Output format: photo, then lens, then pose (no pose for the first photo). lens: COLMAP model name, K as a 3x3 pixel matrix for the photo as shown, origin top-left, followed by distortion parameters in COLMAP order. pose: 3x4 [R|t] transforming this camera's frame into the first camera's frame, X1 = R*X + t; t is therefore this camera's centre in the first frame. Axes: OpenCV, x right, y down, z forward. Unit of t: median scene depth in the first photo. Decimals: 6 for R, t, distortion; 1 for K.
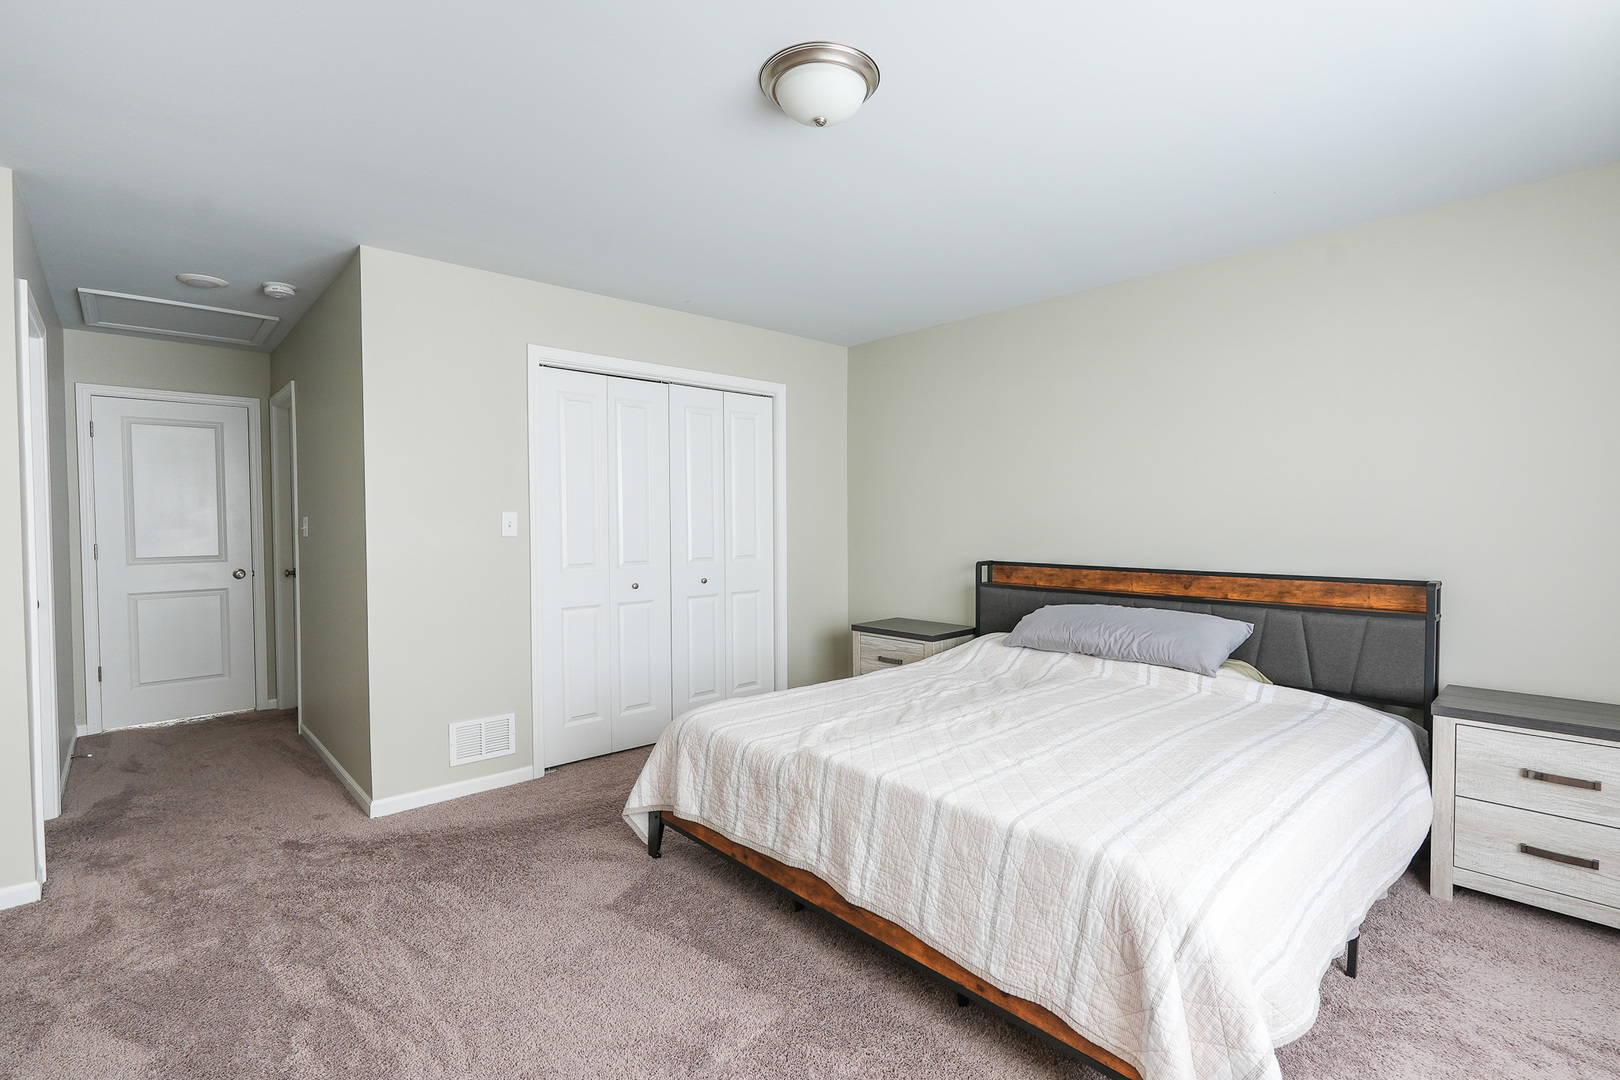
lens RADIAL K [[739.5, 0, 805.9], [0, 739.5, 539.1], [0, 0, 1]] dist [-0.016911, 0.008846]
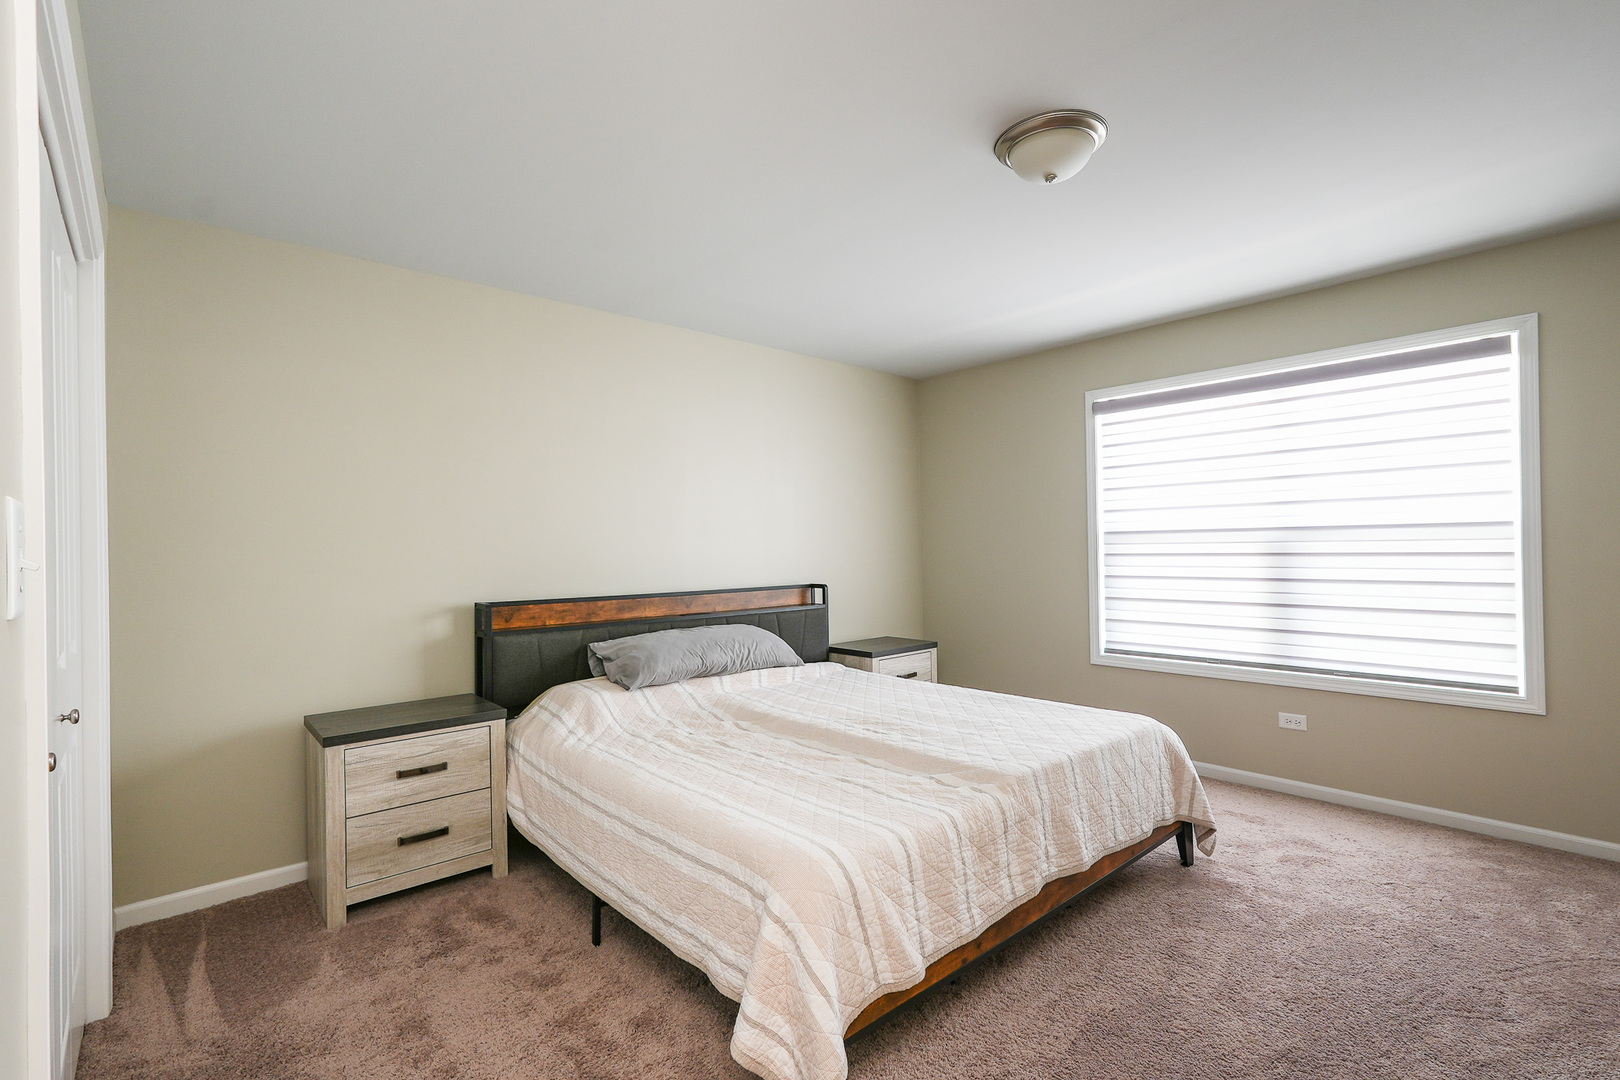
lens RADIAL K [[739.5, 0, 805.9], [0, 739.5, 539.1], [0, 0, 1]] dist [-0.016911, 0.008846]
pose [[0.011435, 0.017465, 0.999782, -0.580964], [0.043489, 0.998893, -0.017947, -0.009455], [-0.998988, 0.043684, 0.010663, 0.743487]]
